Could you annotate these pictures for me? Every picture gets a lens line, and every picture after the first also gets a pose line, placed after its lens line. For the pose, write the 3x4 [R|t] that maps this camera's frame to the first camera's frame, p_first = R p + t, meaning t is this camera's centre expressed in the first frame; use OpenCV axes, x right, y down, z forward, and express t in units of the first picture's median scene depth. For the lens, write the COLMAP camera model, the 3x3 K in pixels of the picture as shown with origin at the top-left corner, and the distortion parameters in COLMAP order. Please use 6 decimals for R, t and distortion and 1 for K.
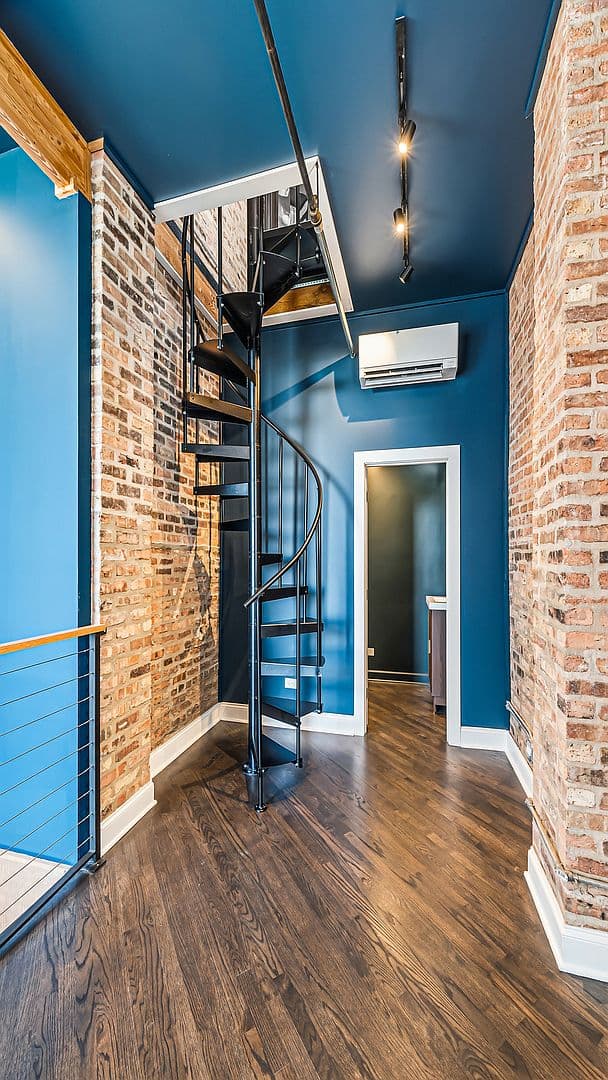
lens RADIAL K [[680.1, 0, 302.5], [0, 680.1, 579.9], [0, 0, 1]] dist [-0.006224, -0.002195]
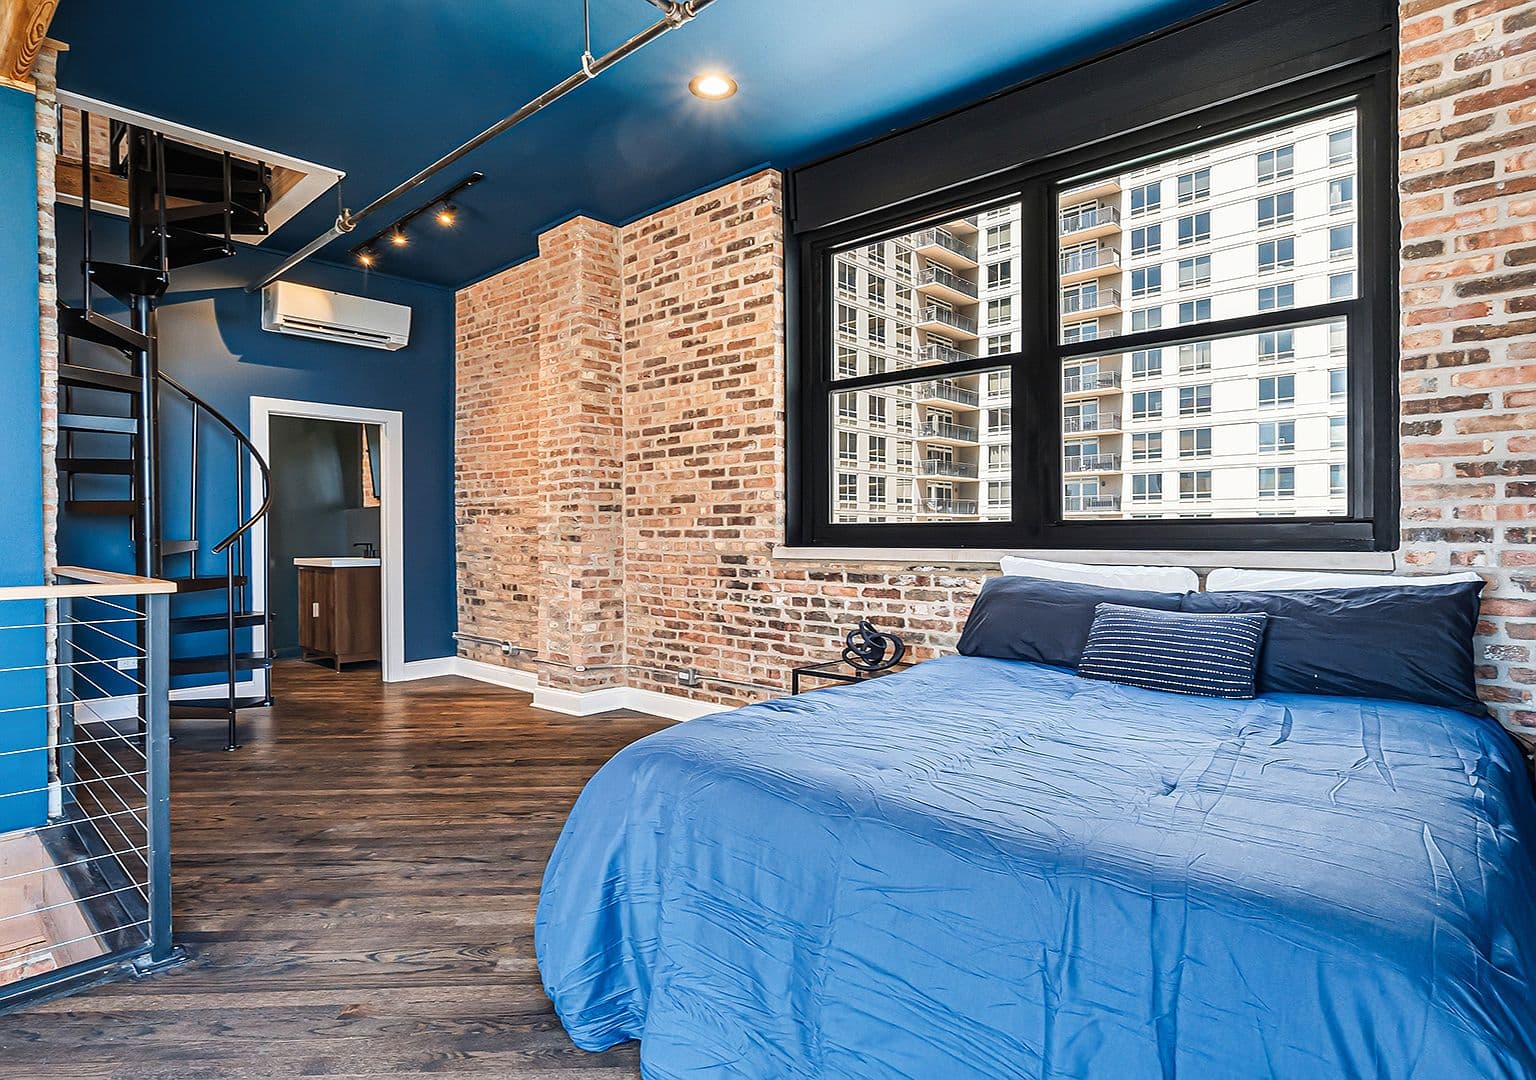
lens RADIAL K [[1385.5, 0, 767.5], [0, 1385.5, 521.2], [0, 0, 1]] dist [-0.002806, -0.002711]
pose [[0.694985, 0.039802, 0.717922, -1.683799], [-0.001177, 0.998528, -0.054219, 0.176694], [-0.719023, 0.036837, 0.694009, -1.725901]]
